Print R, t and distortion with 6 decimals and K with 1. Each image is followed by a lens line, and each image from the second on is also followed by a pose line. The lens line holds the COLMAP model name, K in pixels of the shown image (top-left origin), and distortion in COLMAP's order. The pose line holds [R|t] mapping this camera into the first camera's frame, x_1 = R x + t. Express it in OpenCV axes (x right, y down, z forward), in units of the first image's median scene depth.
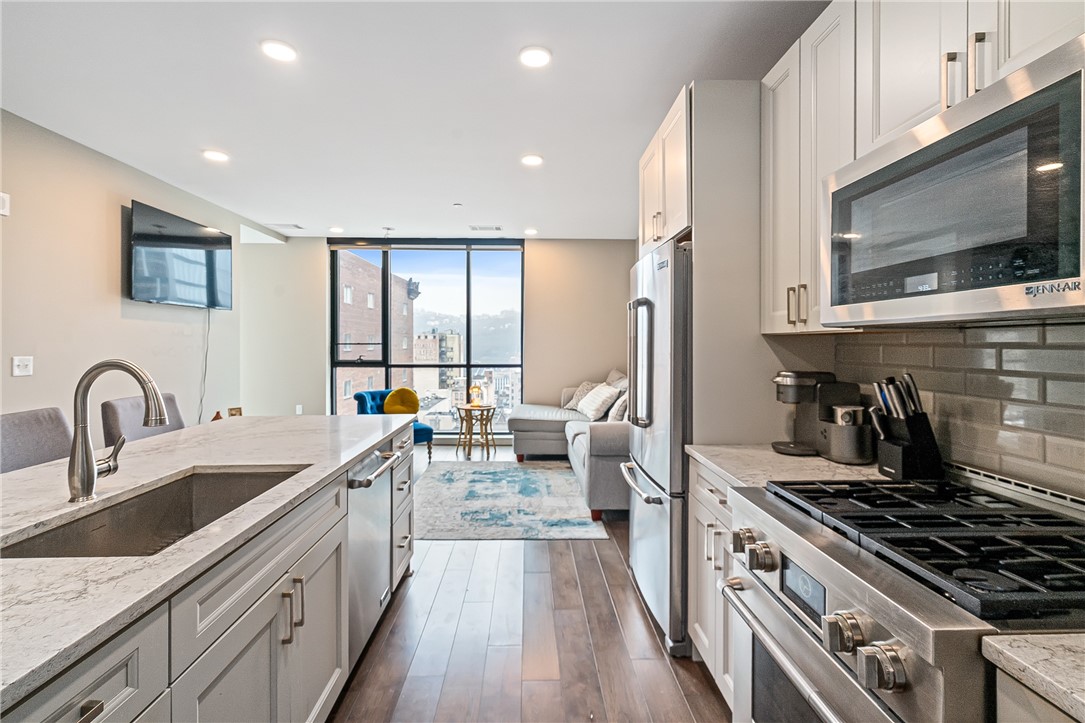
lens RADIAL K [[496.5, 0, 544.5], [0, 496.5, 343.6], [0, 0, 1]] dist [-0.005379, 0.001373]
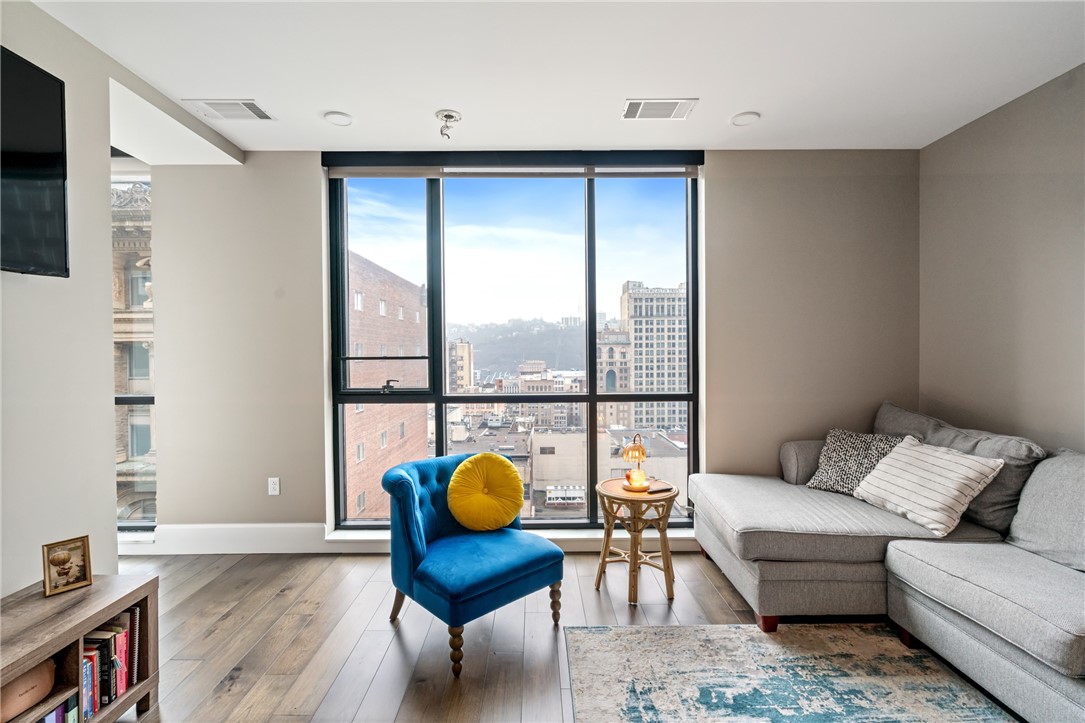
lens RADIAL K [[496.5, 0, 540.7], [0, 496.5, 358.2], [0, 0, 1]] dist [-0.005379, 0.001373]
pose [[0.999677, -0.009599, -0.023522, -0.348438], [0.009926, 0.999855, 0.013840, -0.008527], [0.023386, -0.014069, 0.999628, 0.847455]]
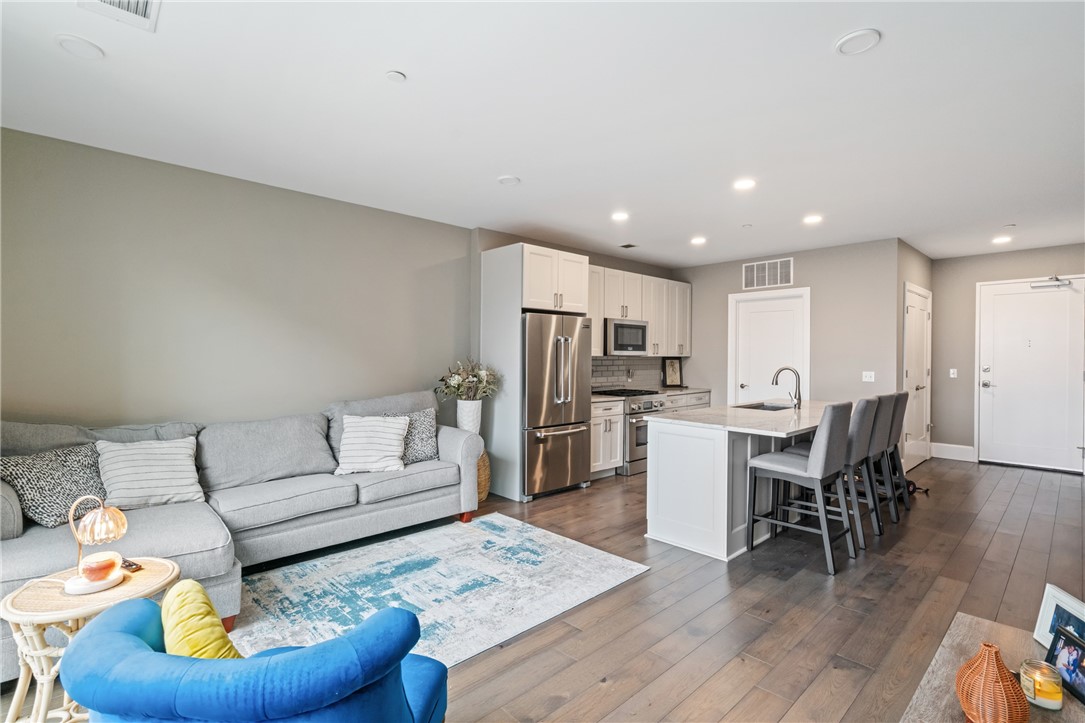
lens RADIAL K [[496.5, 0, 552.4], [0, 496.5, 360.6], [0, 0, 1]] dist [-0.005379, 0.001373]
pose [[-0.664276, -0.014512, 0.747347, -0.836442], [-0.009395, 0.999895, 0.011066, -0.012329], [-0.747429, 0.000329, -0.664342, 1.593077]]
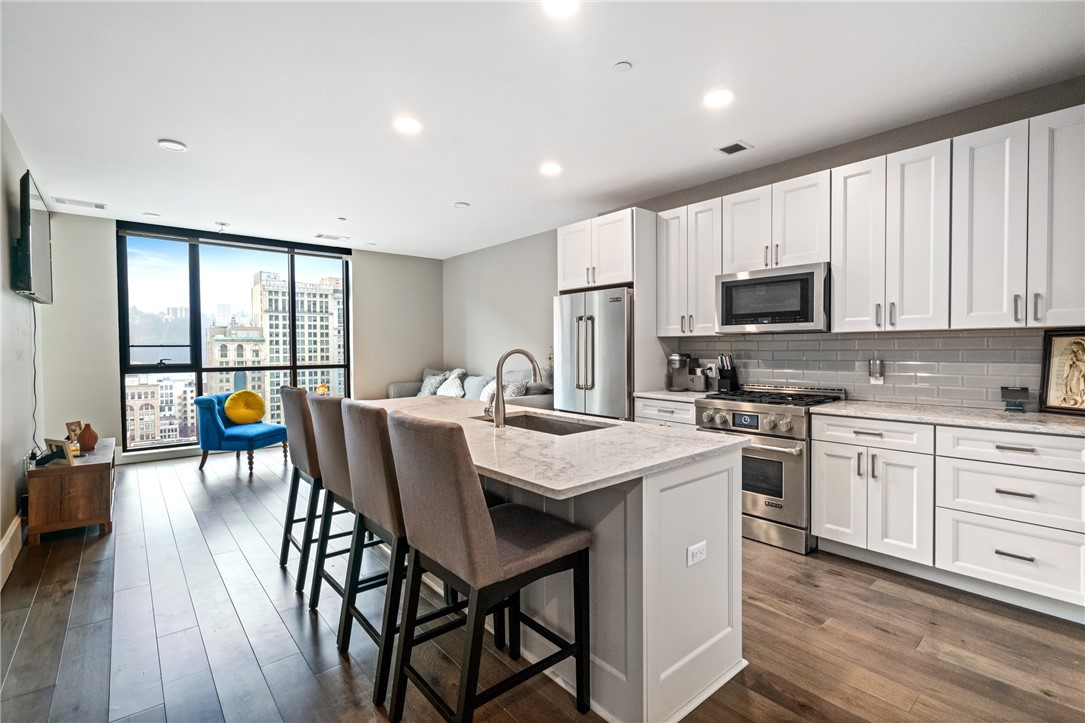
lens RADIAL K [[496.5, 0, 537.8], [0, 496.5, 358.5], [0, 0, 1]] dist [-0.005379, 0.001373]
pose [[0.788831, -0.020501, 0.614268, -0.680689], [0.006941, 0.999677, 0.024450, 0.010467], [-0.614571, -0.015023, 0.788719, -0.174765]]
